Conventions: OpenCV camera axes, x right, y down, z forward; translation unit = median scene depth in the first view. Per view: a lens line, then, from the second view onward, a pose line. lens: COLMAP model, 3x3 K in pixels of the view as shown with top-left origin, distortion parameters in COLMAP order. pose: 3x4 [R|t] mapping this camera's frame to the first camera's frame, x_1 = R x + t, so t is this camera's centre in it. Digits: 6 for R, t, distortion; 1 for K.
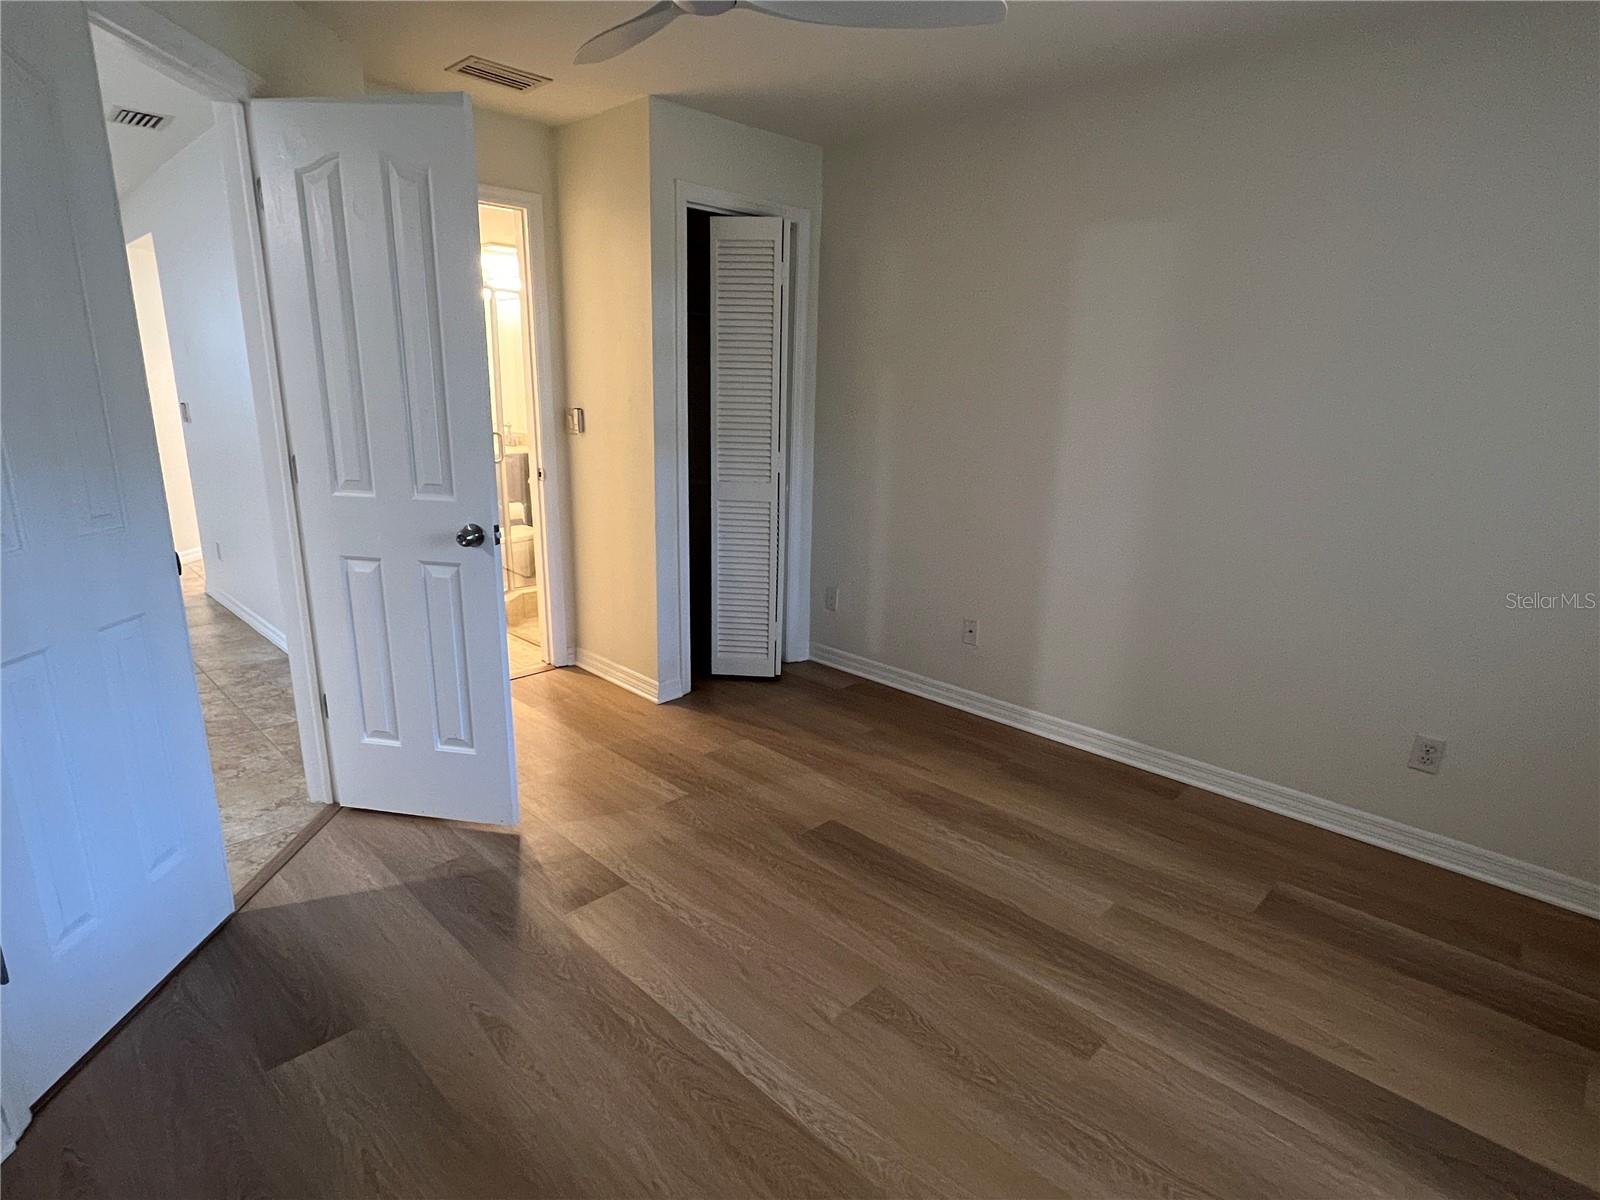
lens RADIAL K [[830.7, 0, 800.0], [0, 830.7, 600.0], [0, 0, 1]] dist [-0.003068, -0.000662]
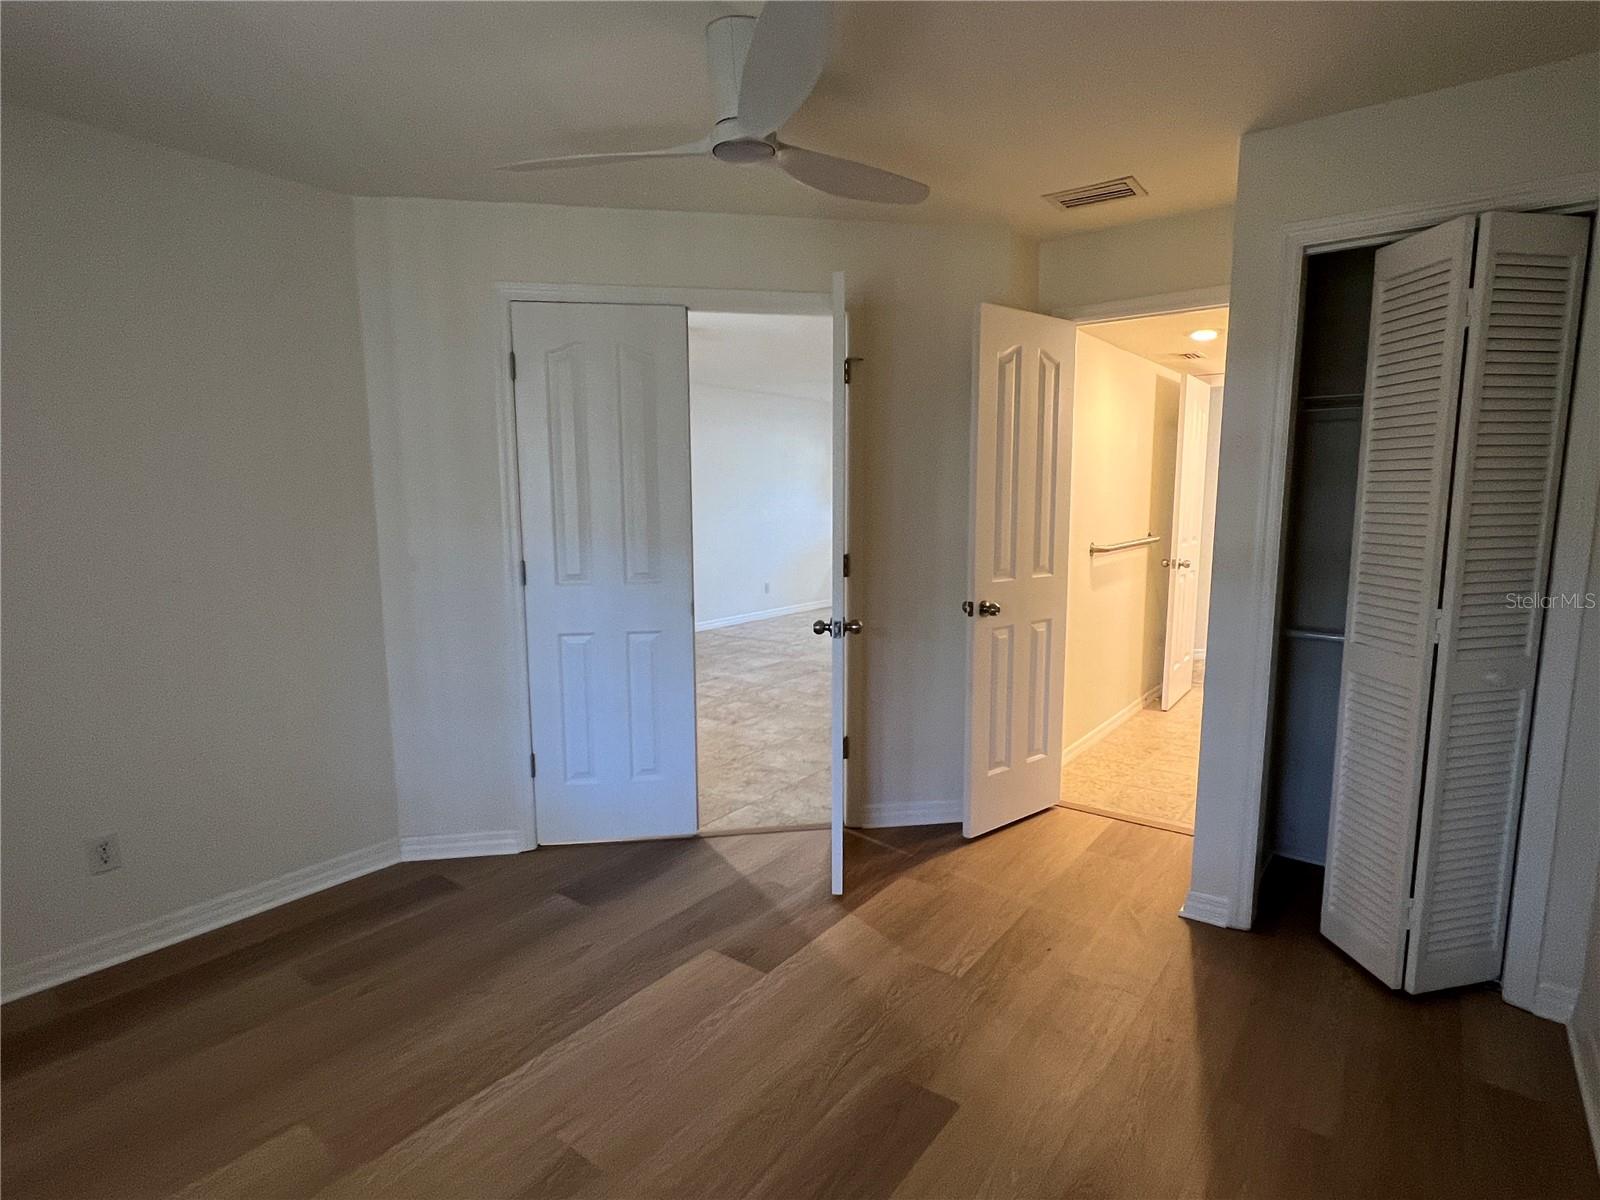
lens RADIAL K [[830.7, 0, 800.0], [0, 830.7, 600.0], [0, 0, 1]] dist [-0.003068, -0.000662]
pose [[0.132651, 0.113518, -0.984641, 0.636547], [-0.231013, 0.969601, 0.080662, -0.171530], [0.963865, 0.216765, 0.154842, 0.639416]]
